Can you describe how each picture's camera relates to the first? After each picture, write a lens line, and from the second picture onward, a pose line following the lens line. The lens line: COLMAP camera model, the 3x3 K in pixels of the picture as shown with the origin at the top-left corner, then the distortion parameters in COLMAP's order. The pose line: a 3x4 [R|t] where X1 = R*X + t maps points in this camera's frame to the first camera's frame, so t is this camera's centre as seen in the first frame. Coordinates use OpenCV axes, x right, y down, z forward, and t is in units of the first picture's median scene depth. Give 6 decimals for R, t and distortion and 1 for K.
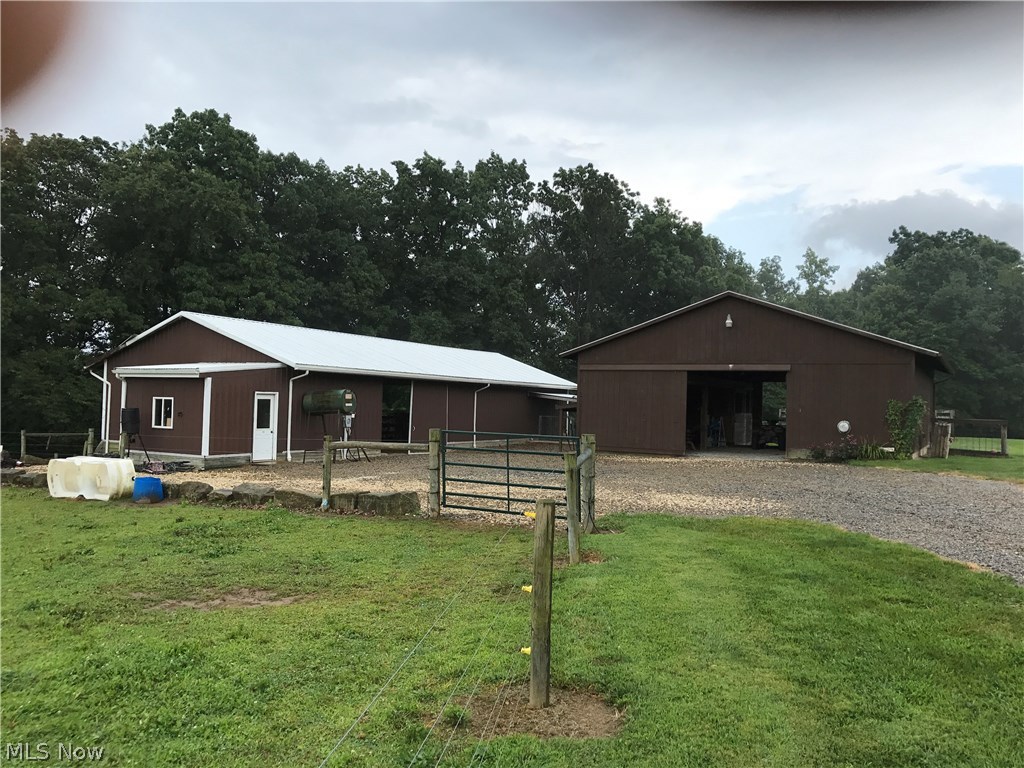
lens RADIAL K [[853.6, 0, 515.8], [0, 853.6, 381.4], [0, 0, 1]] dist [0.026744, -0.043928]
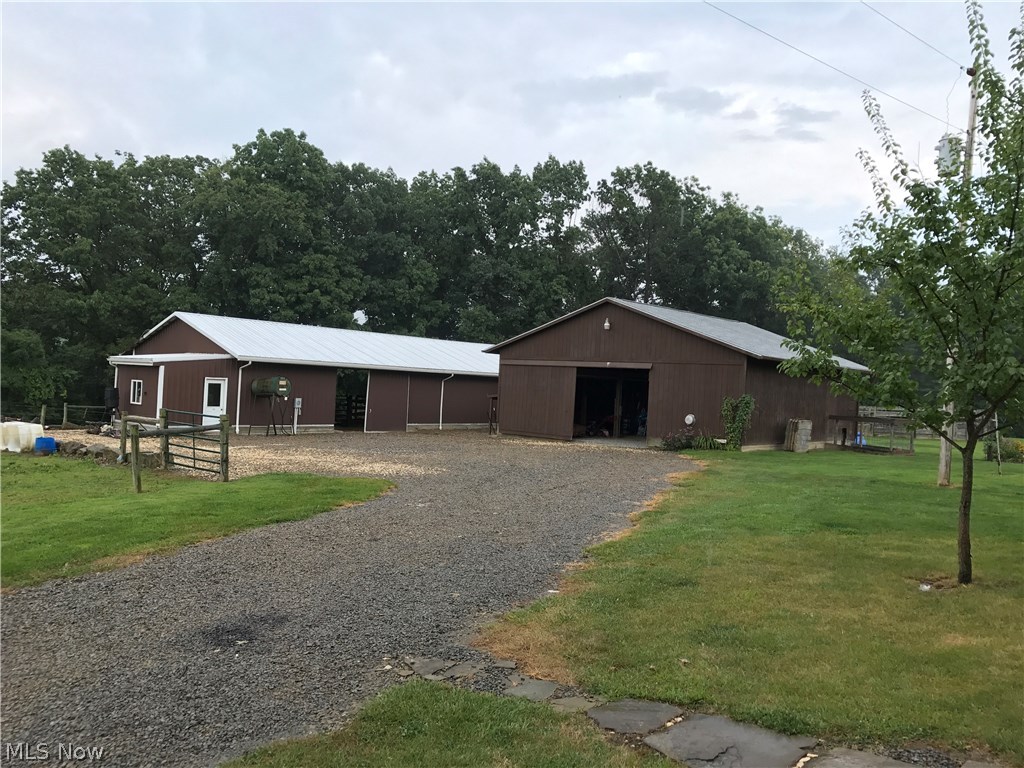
lens RADIAL K [[853.6, 0, 512.0], [0, 853.6, 388.7], [0, 0, 1]] dist [0.026744, -0.043928]
pose [[0.978555, 0.024111, -0.204569, 0.183626], [-0.018967, 0.999454, 0.027070, -0.006489], [0.205110, -0.022609, 0.978478, -0.068190]]
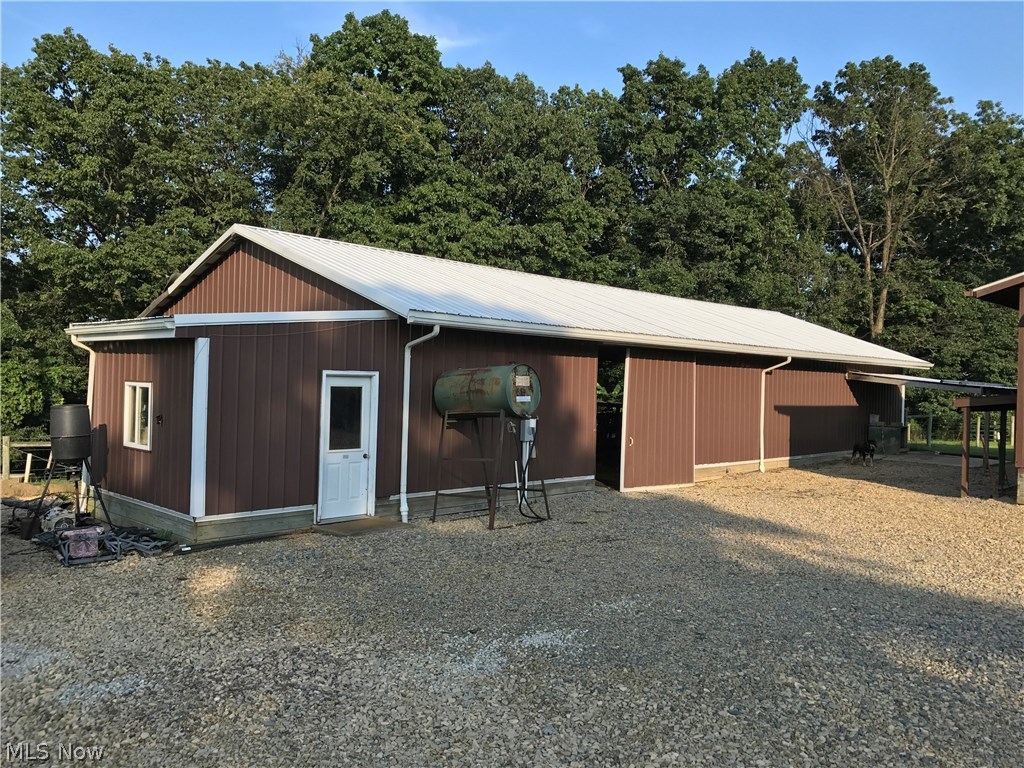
lens RADIAL K [[853.6, 0, 517.3], [0, 853.6, 382.0], [0, 0, 1]] dist [0.026744, -0.043928]
pose [[0.966465, 0.002129, -0.256790, -0.039110], [0.004647, 0.999657, 0.025778, 0.003070], [0.256757, -0.026107, 0.966123, 0.267047]]
